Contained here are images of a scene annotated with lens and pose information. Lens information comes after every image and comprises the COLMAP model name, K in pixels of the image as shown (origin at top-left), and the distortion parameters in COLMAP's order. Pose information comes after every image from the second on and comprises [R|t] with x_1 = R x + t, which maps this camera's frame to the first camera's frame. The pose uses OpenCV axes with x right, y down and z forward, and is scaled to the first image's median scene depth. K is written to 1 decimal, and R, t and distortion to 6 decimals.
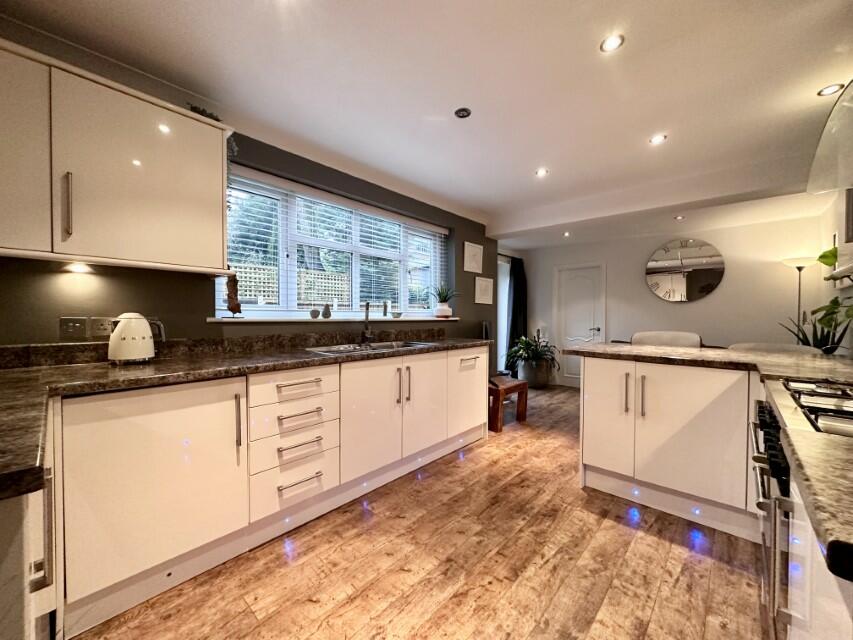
lens RADIAL K [[339.1, 0, 426.5], [0, 339.1, 320.0], [0, 0, 1]] dist [-0.000708, 0.000237]
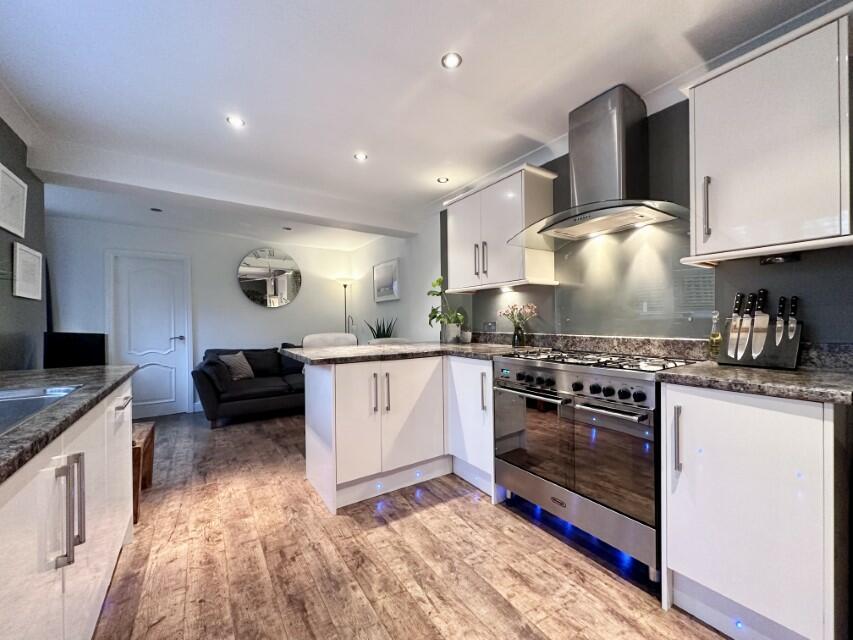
lens RADIAL K [[339.1, 0, 426.5], [0, 339.1, 320.0], [0, 0, 1]] dist [-0.000708, 0.000237]
pose [[0.237461, -0.005992, 0.971379, -0.311857], [0.025184, 0.999683, 0.000010, -0.000619], [-0.971071, 0.024461, 0.237536, 0.510312]]
